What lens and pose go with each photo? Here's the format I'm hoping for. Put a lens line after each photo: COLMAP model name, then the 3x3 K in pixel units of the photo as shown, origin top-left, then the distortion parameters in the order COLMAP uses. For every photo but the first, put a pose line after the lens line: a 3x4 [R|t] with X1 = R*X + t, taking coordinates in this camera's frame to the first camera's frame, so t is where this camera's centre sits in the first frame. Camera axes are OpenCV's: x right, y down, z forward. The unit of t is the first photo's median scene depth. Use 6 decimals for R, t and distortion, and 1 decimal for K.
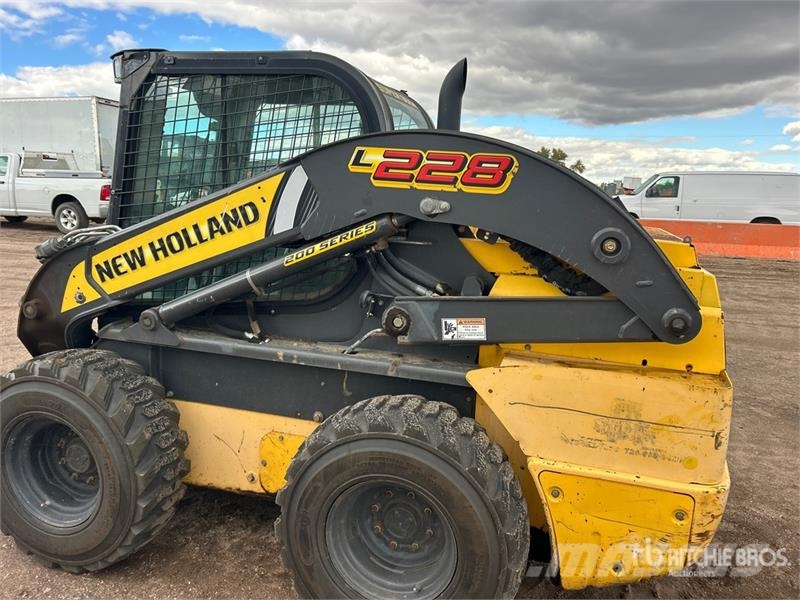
lens RADIAL K [[600.0, 0, 416.4], [0, 600.0, 294.8], [0, 0, 1]] dist [0.022396, -0.042976]
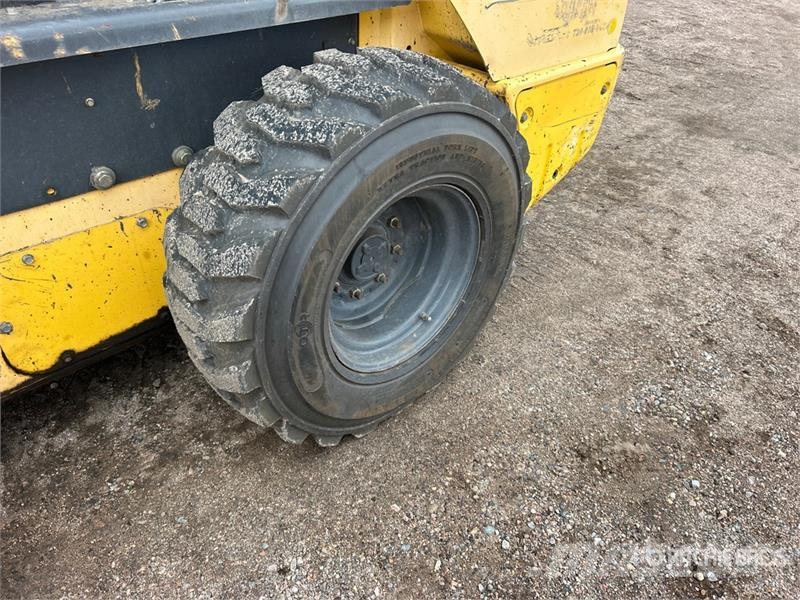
lens RADIAL K [[604.1, 0, 402.8], [0, 604.1, 292.8], [0, 0, 1]] dist [0.086777, -0.095207]
pose [[0.532119, -0.525381, 0.663947, -0.430960], [0.141995, 0.828456, 0.541755, 0.054797], [-0.834678, -0.194001, 0.515438, 0.575653]]
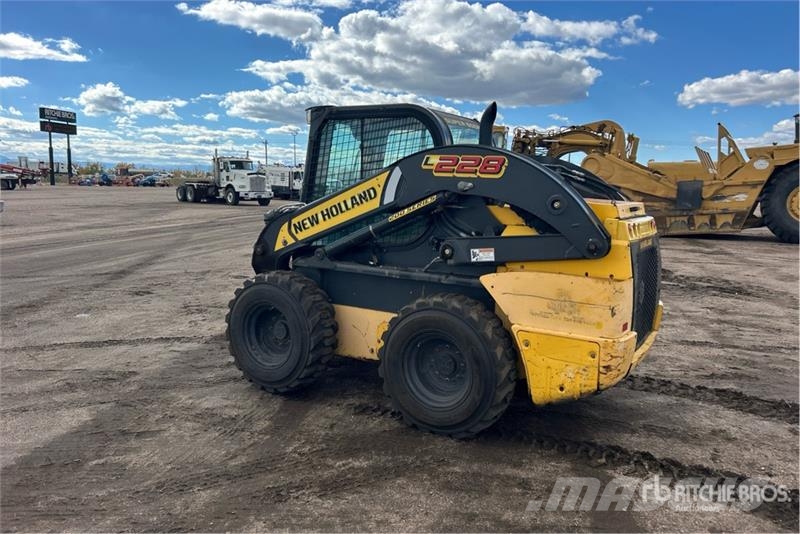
lens RADIAL K [[609.0, 0, 409.7], [0, 609.0, 264.8], [0, 0, 1]] dist [0.087201, -0.086582]
pose [[0.961919, 0.012567, -0.273045, 0.331171], [-0.029448, 0.997893, -0.057816, 0.179481], [0.271744, 0.063655, 0.960262, -0.713348]]
